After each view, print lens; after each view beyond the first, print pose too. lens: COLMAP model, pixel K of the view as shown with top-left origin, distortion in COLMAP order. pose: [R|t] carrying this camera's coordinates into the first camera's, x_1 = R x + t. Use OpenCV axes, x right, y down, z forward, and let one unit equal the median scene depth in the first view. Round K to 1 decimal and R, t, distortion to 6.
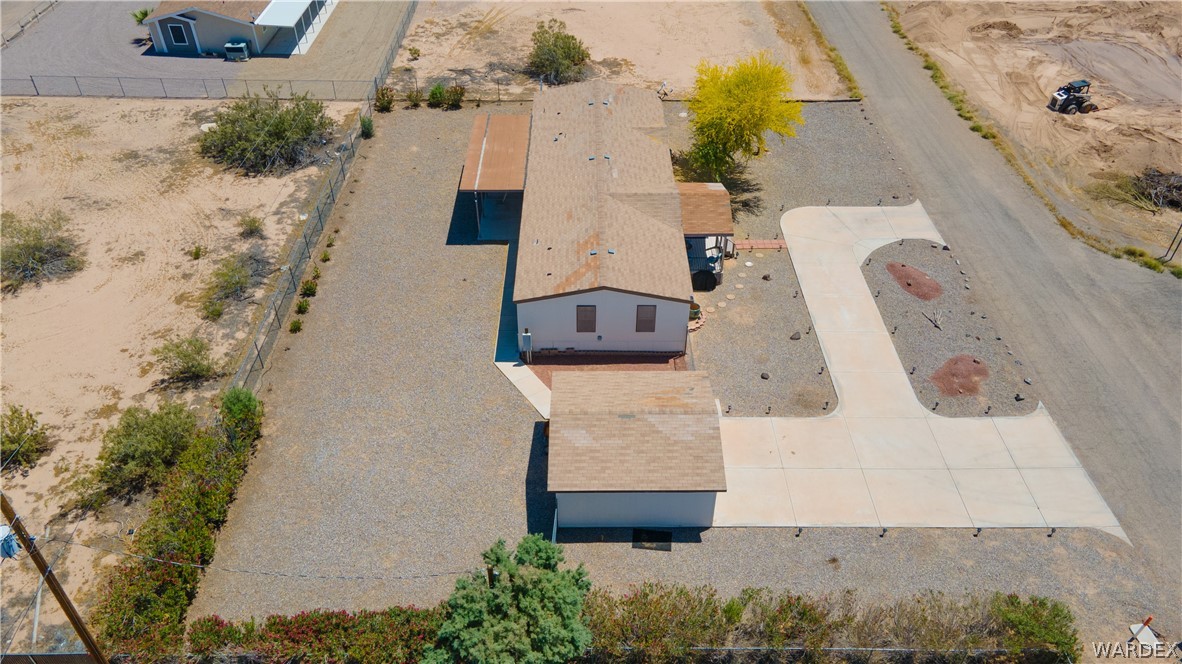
lens RADIAL K [[864.8, 0, 594.1], [0, 864.8, 330.8], [0, 0, 1]] dist [0.012487, 0.066785]
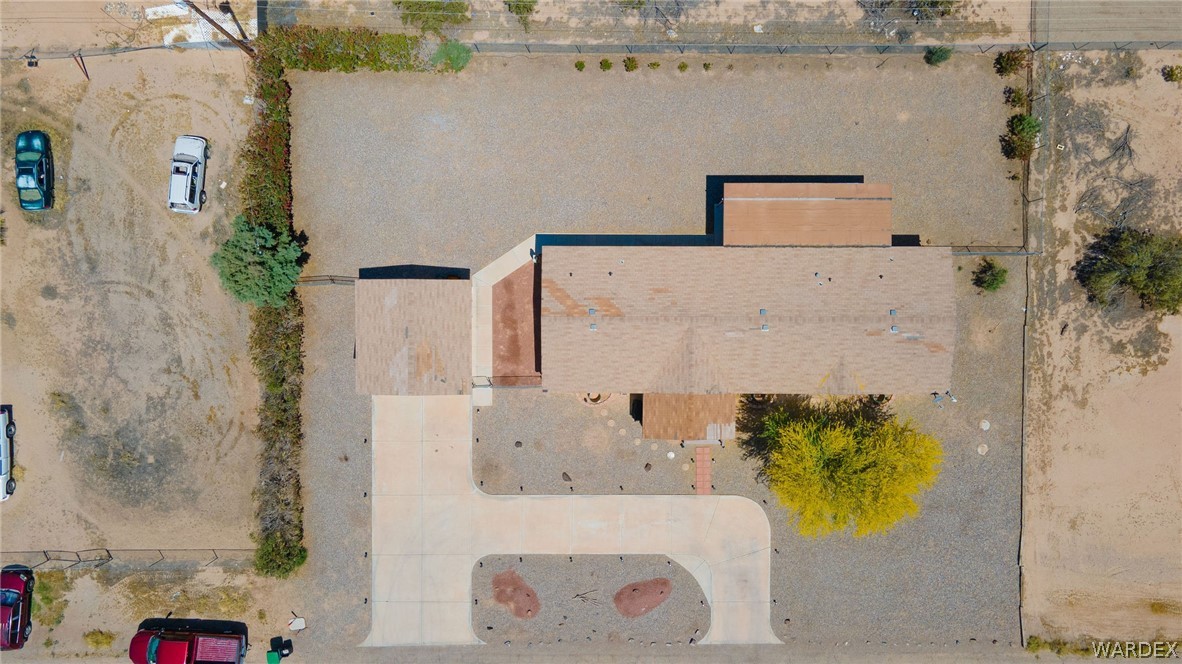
lens RADIAL K [[864.8, 0, 594.1], [0, 864.8, 330.8], [0, 0, 1]] dist [0.012487, 0.066785]
pose [[-0.013854, 0.999869, 0.008387, 0.012362], [-0.635669, -0.015282, 0.771811, -0.801535], [0.771838, 0.005361, 0.635797, 0.210288]]
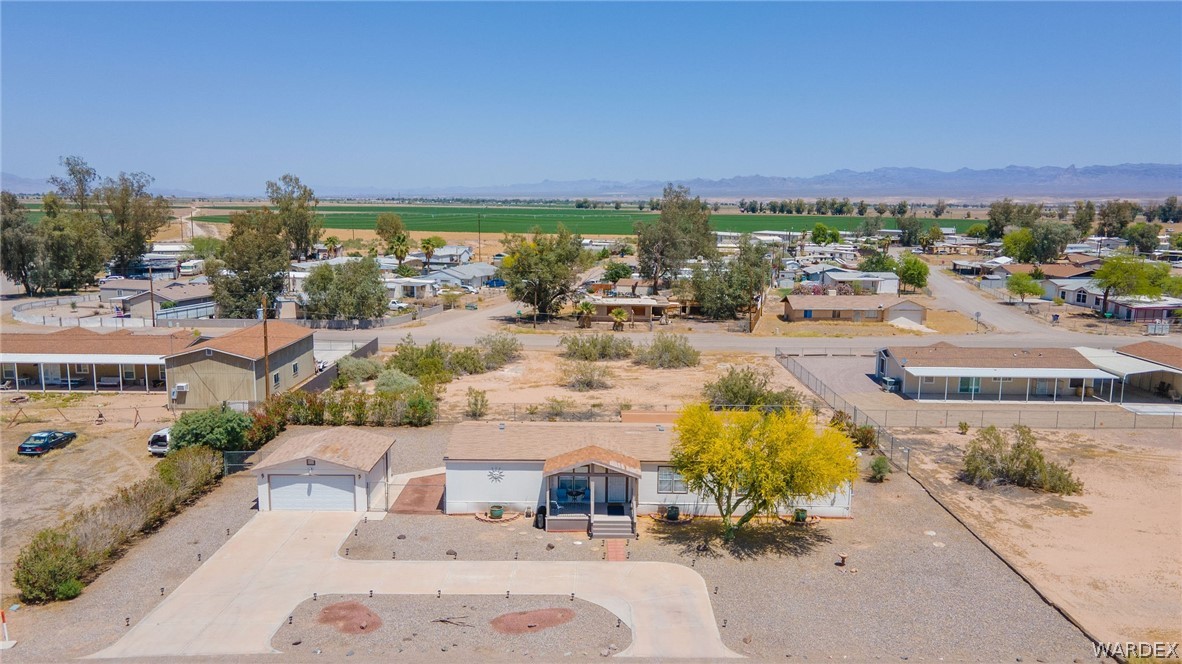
lens RADIAL K [[864.8, 0, 594.1], [0, 864.8, 330.8], [0, 0, 1]] dist [0.012487, 0.066785]
pose [[-0.012930, 0.140929, -0.989935, 1.004981], [-0.634459, 0.764042, 0.117058, -0.349665], [0.772849, 0.629587, 0.079535, 0.739754]]
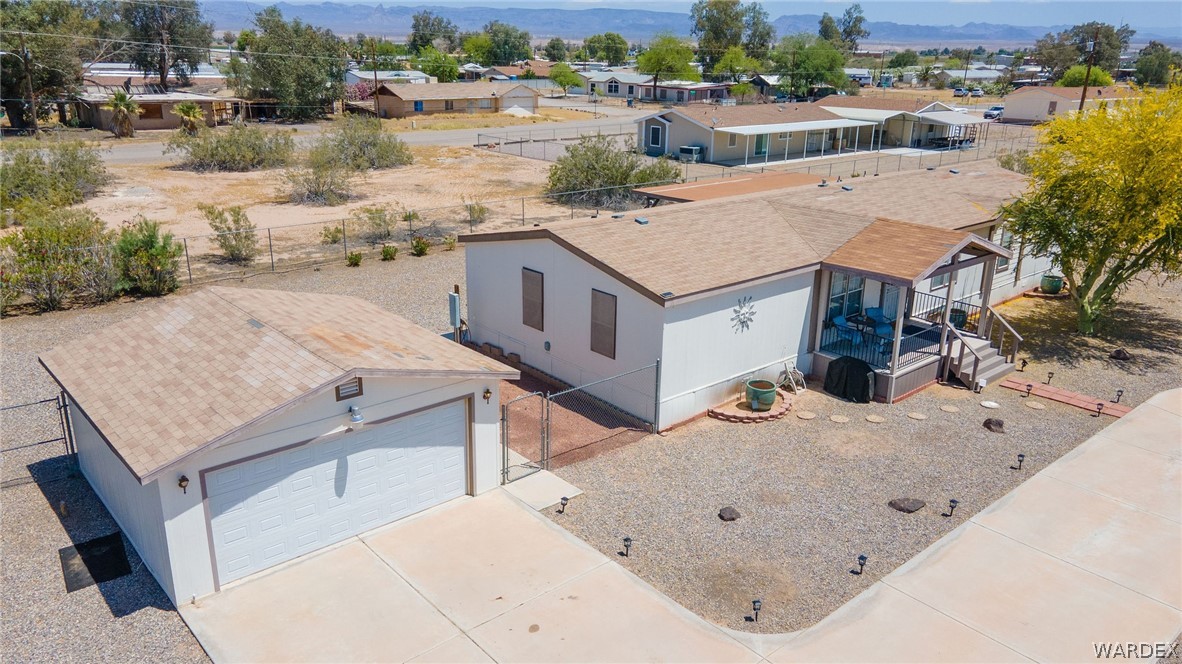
lens RADIAL K [[864.8, 0, 594.1], [0, 864.8, 330.8], [0, 0, 1]] dist [0.012487, 0.066785]
pose [[0.650370, 0.239074, -0.721015, 0.339187], [-0.485187, 0.861074, -0.152134, 0.055833], [0.584476, 0.448771, 0.676013, 0.514846]]
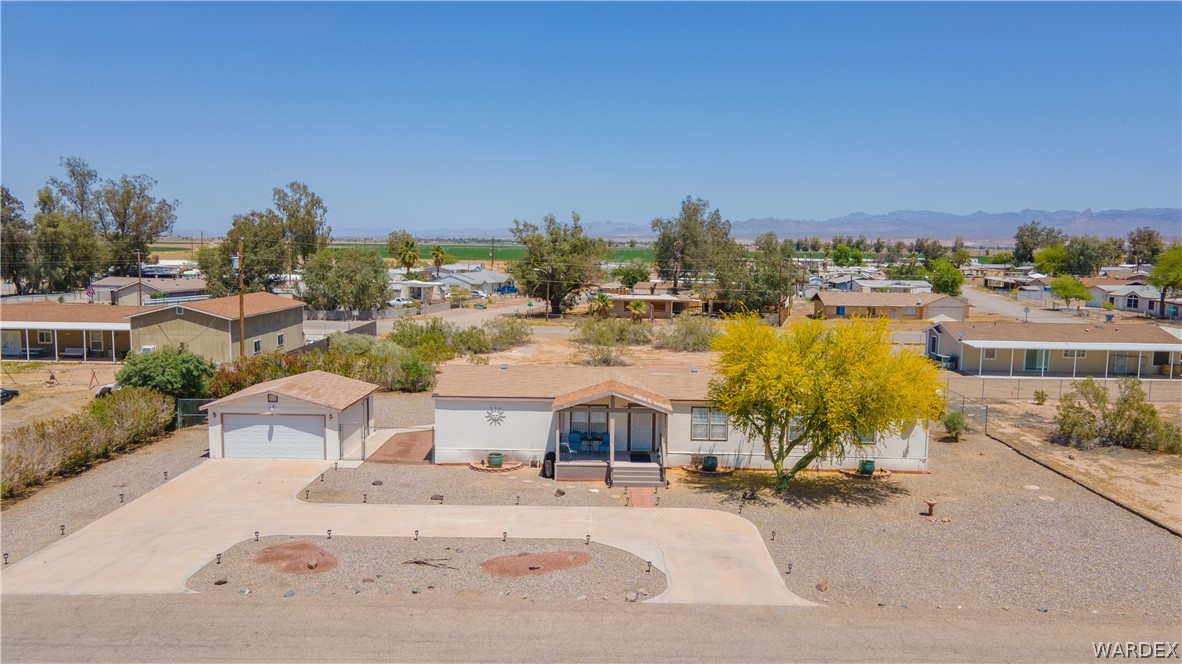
lens RADIAL K [[864.8, 0, 594.1], [0, 864.8, 330.8], [0, 0, 1]] dist [0.012487, 0.066785]
pose [[-0.029773, 0.093724, -0.995153, 0.858933], [-0.637504, 0.765039, 0.091124, -0.236759], [0.769872, 0.637127, 0.036972, 0.822635]]
